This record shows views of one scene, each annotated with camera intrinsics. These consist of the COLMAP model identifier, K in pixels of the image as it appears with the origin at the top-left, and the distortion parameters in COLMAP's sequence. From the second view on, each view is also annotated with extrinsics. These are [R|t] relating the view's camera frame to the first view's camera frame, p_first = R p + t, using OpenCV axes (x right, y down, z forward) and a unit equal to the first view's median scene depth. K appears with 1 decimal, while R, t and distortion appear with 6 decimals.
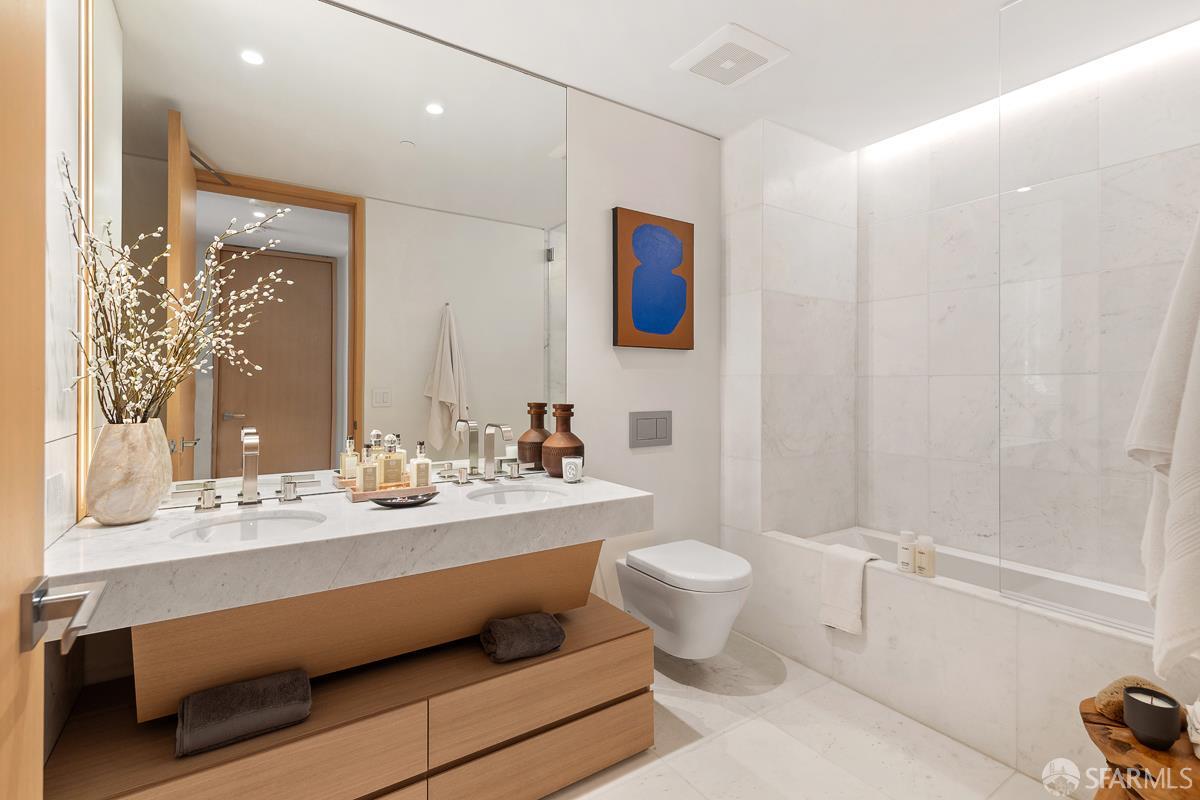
lens RADIAL K [[553.8, 0, 603.6], [0, 553.8, 376.4], [0, 0, 1]] dist [0.002035, 0.000214]
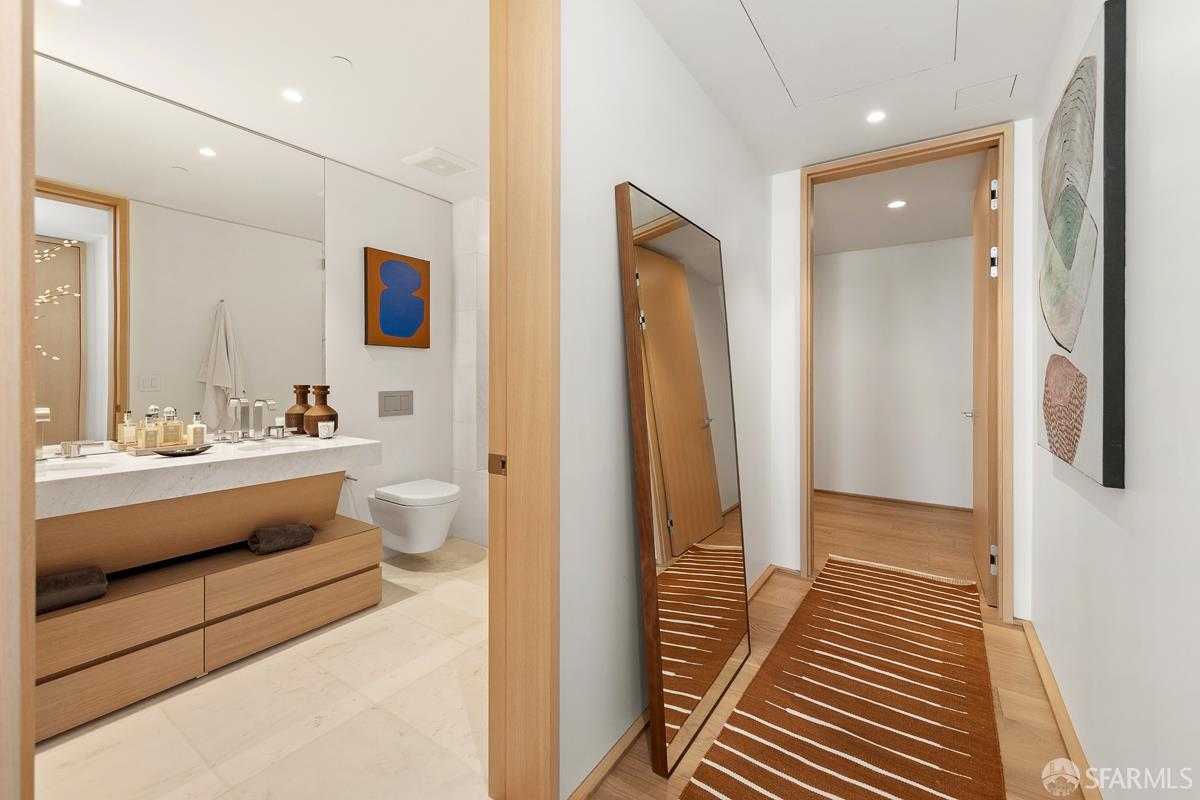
lens RADIAL K [[486.2, 0, 604.8], [0, 486.2, 375.0], [0, 0, 1]] dist [0.002851, -0.000015]
pose [[0.926203, 0.003032, 0.377014, 0.129086], [-0.009631, 0.999832, 0.015619, -0.003233], [-0.376903, -0.018097, 0.926076, -0.425322]]
